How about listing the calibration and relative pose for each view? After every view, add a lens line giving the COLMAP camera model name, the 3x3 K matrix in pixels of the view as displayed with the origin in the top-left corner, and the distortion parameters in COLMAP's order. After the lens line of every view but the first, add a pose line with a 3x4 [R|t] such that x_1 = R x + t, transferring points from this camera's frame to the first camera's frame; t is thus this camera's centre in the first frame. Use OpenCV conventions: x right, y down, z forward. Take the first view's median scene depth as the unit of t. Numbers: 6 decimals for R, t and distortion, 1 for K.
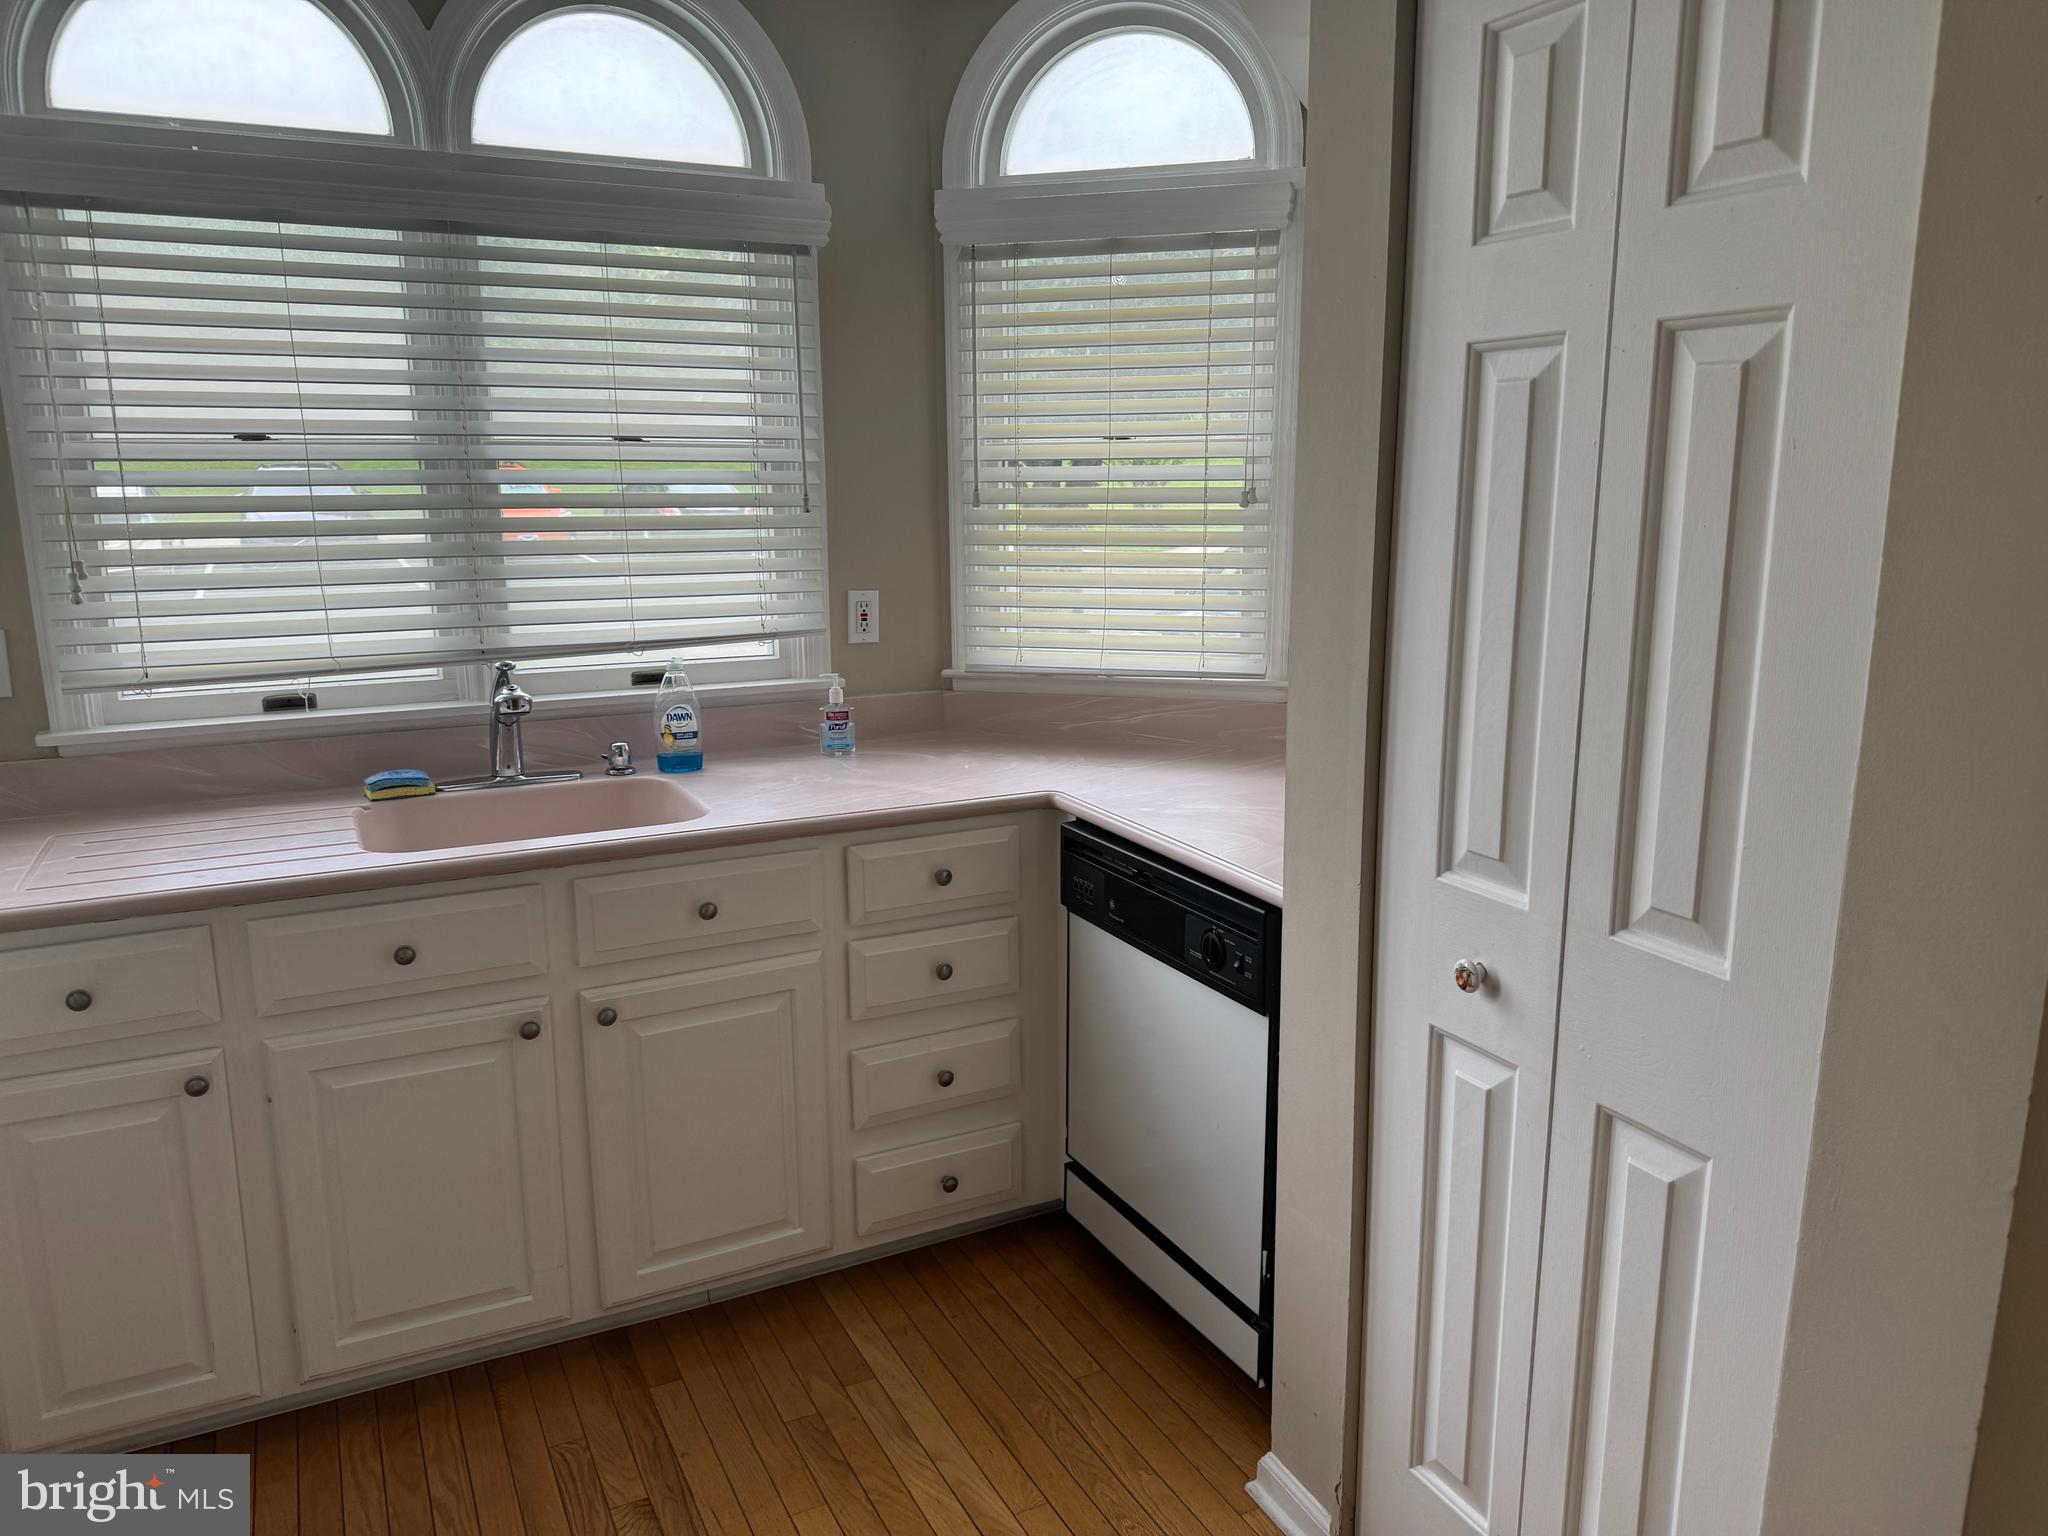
lens RADIAL K [[1421.0, 0, 1039.0], [0, 1421.0, 768.7], [0, 0, 1]] dist [0.004066, -0.024805]
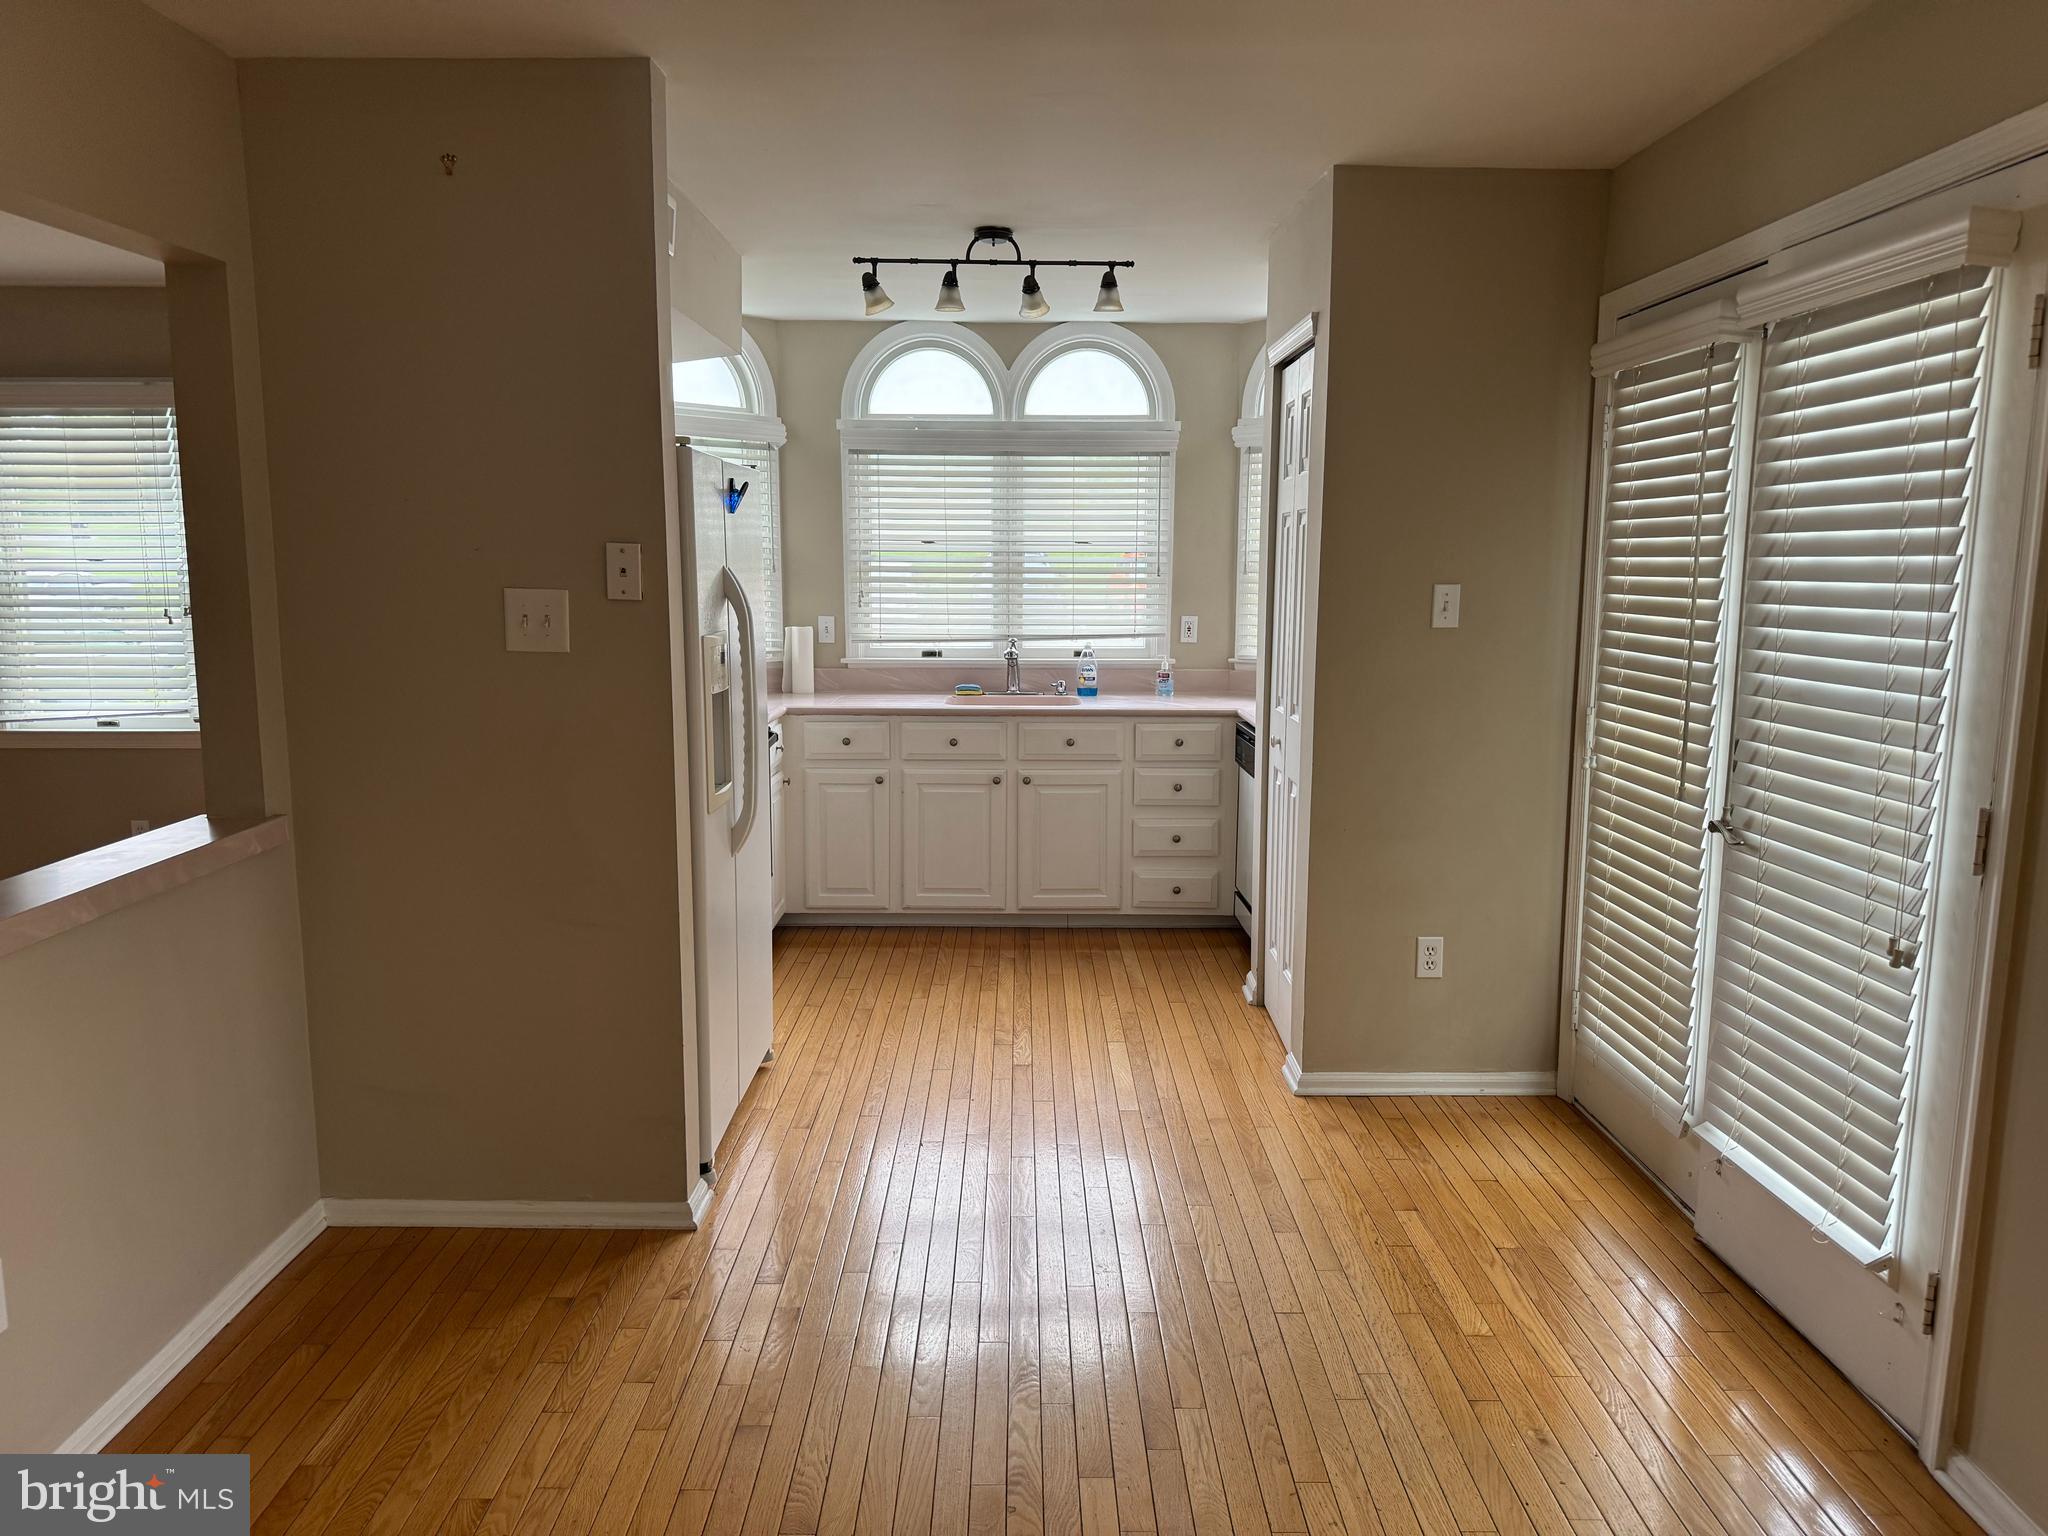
lens RADIAL K [[1421.0, 0, 1025.0], [0, 1421.0, 757.5], [0, 0, 1]] dist [0.004066, -0.024805]
pose [[0.889158, 0.072009, -0.451899, 0.683957], [-0.096693, 0.994808, -0.031733, 0.184006], [0.447267, 0.071911, 0.891505, -1.015253]]
